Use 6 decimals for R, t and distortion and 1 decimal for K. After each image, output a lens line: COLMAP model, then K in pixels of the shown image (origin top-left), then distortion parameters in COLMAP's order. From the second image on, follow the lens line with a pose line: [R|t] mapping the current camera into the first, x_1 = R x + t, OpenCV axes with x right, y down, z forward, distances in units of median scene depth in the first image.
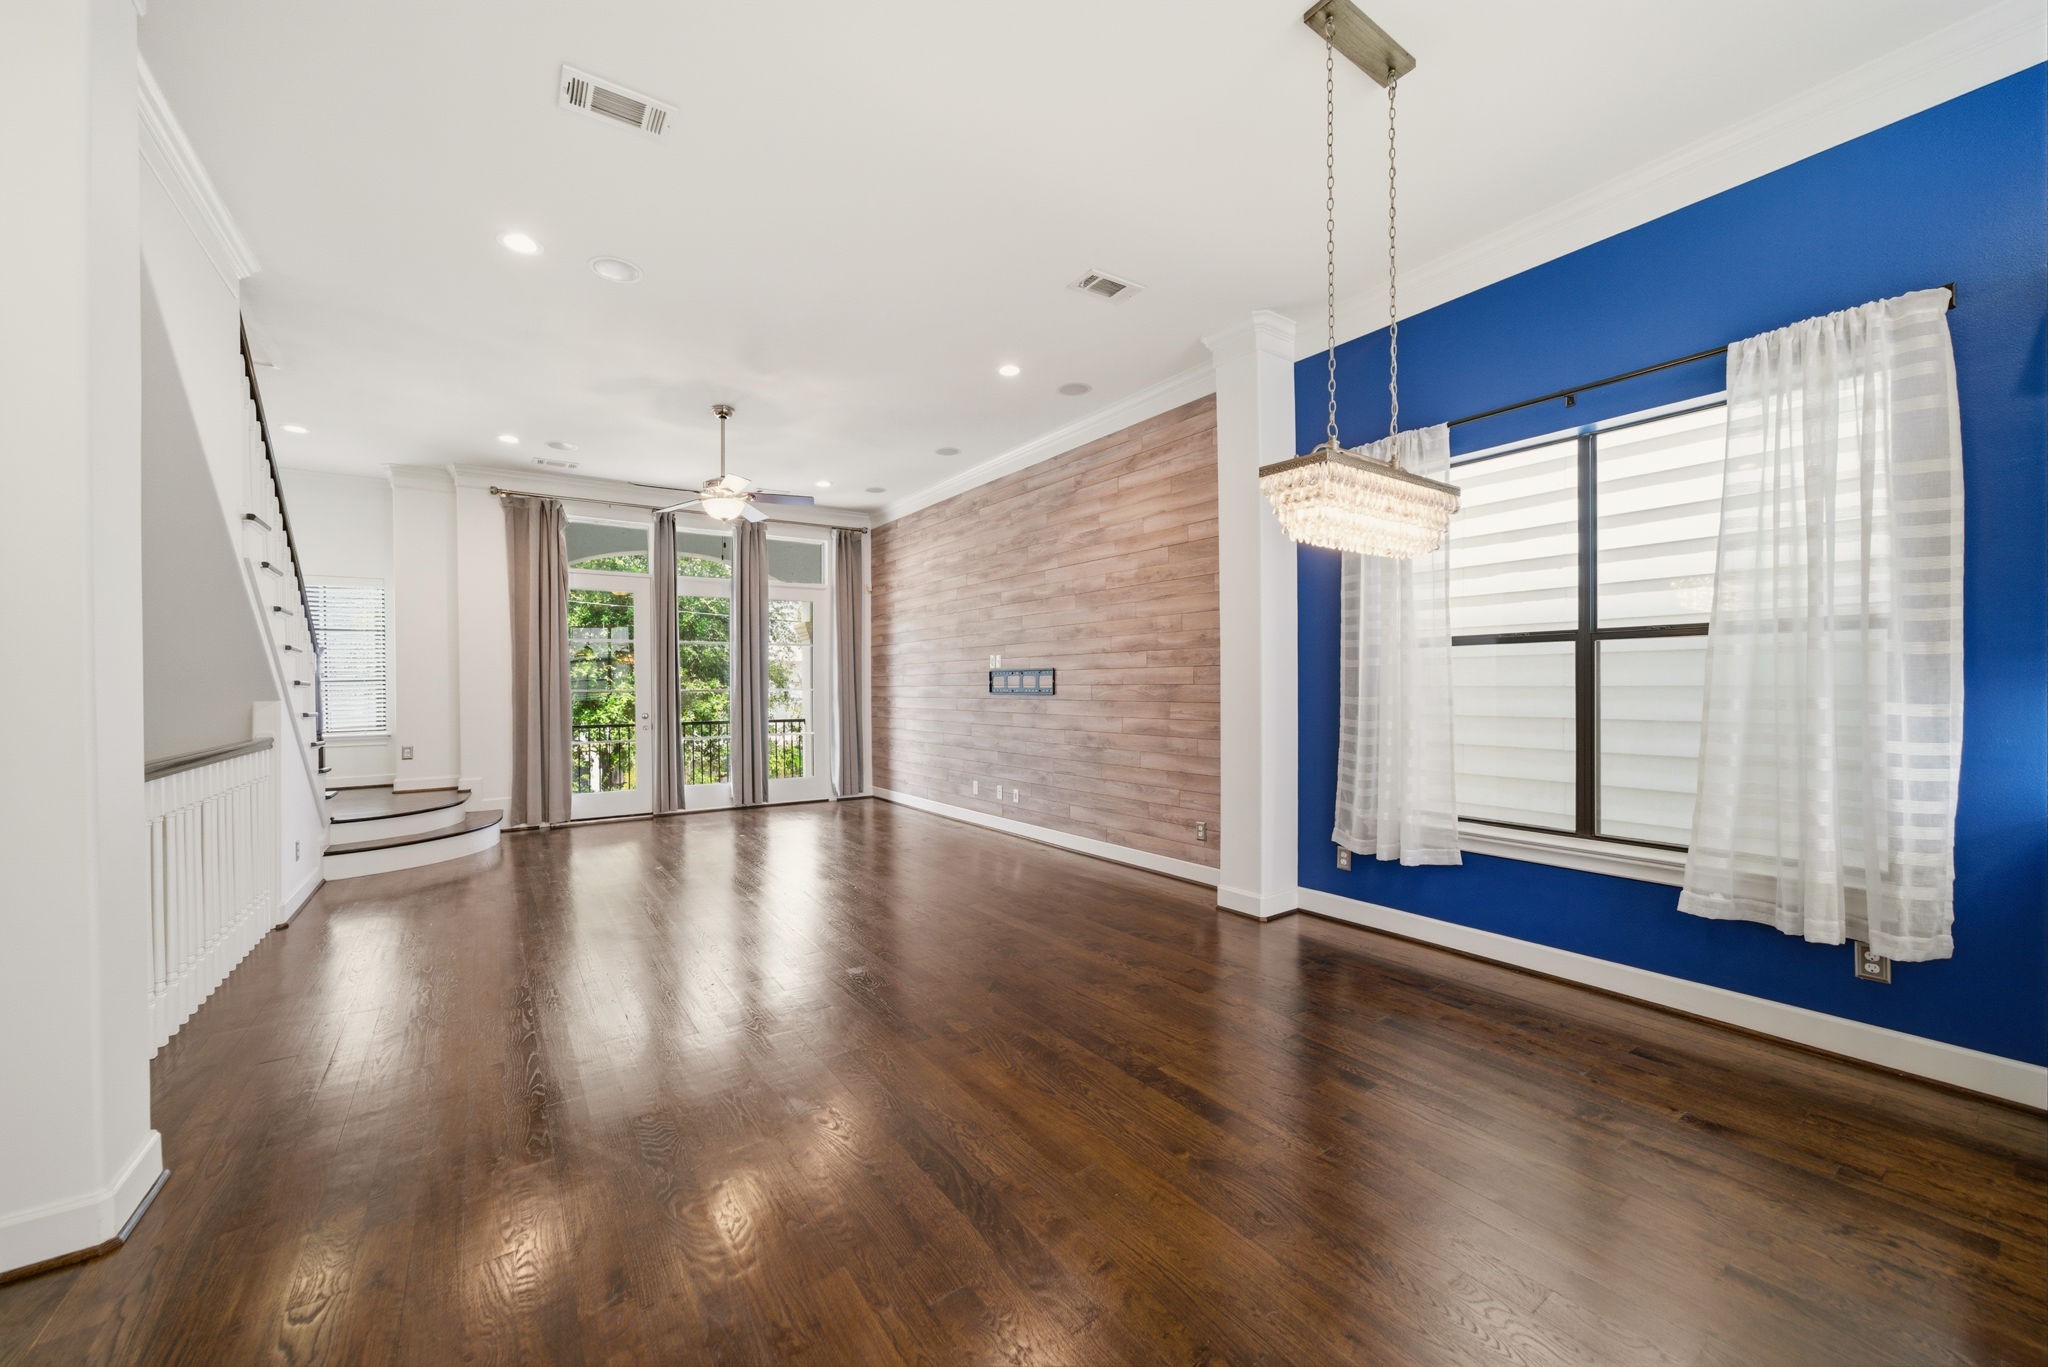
lens RADIAL K [[766.0, 0, 1005.8], [0, 766.0, 684.8], [0, 0, 1]] dist [-0.008671, 0.000113]
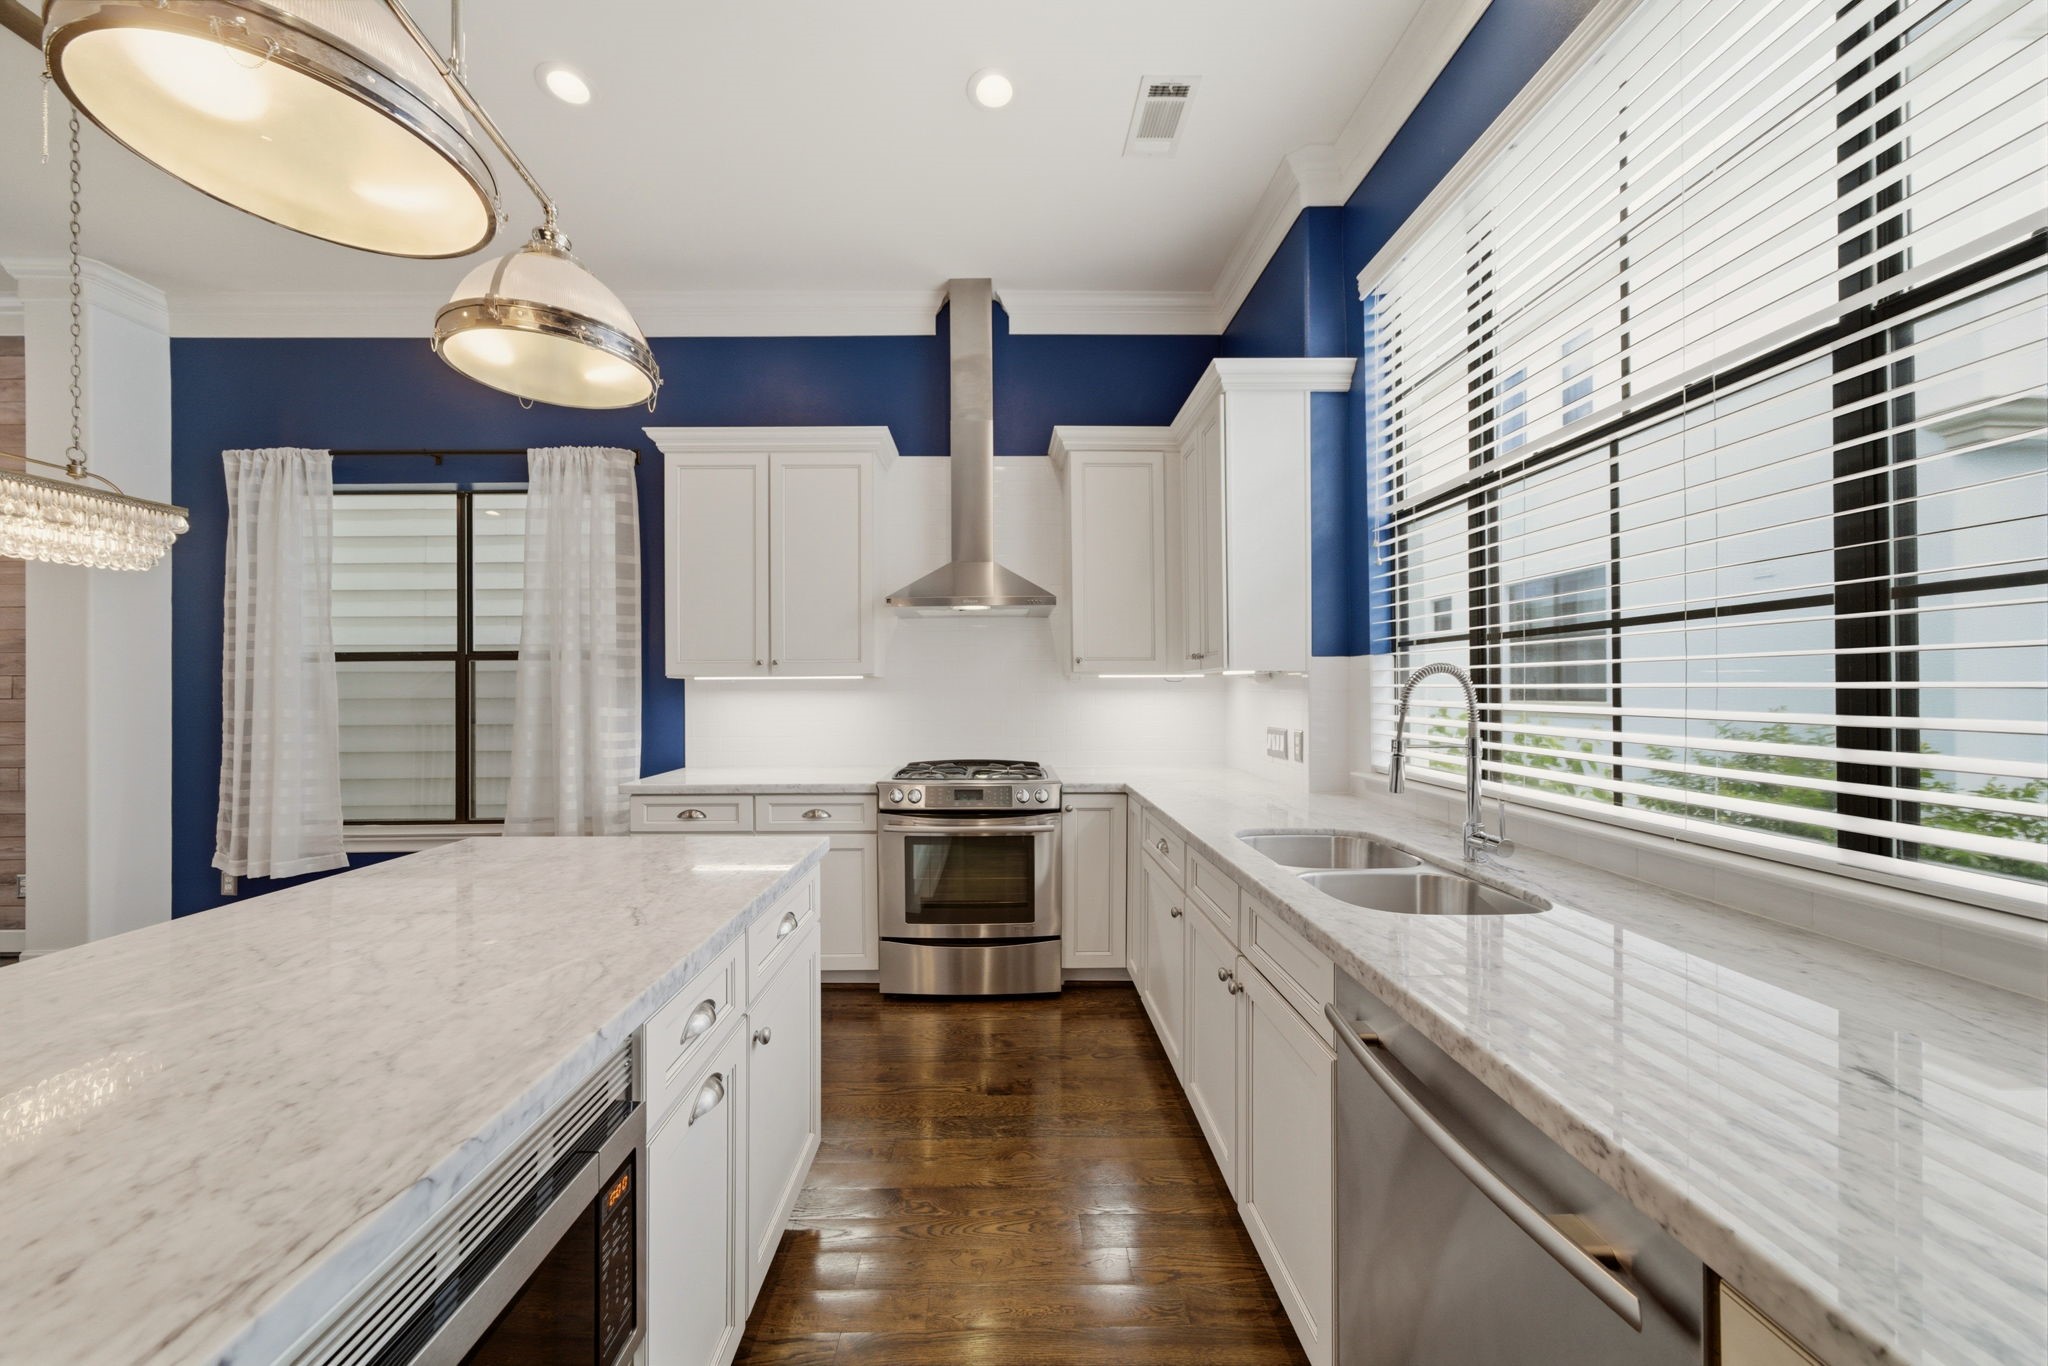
lens RADIAL K [[670.3, 0, 1013.4], [0, 670.3, 679.9], [0, 0, 1]] dist [-0.000586, 0.000006]
pose [[0.543252, 0.011543, 0.839490, 0.180622], [0.006153, 0.999824, -0.017729, -0.001381], [-0.839547, 0.014796, 0.543086, -0.171145]]
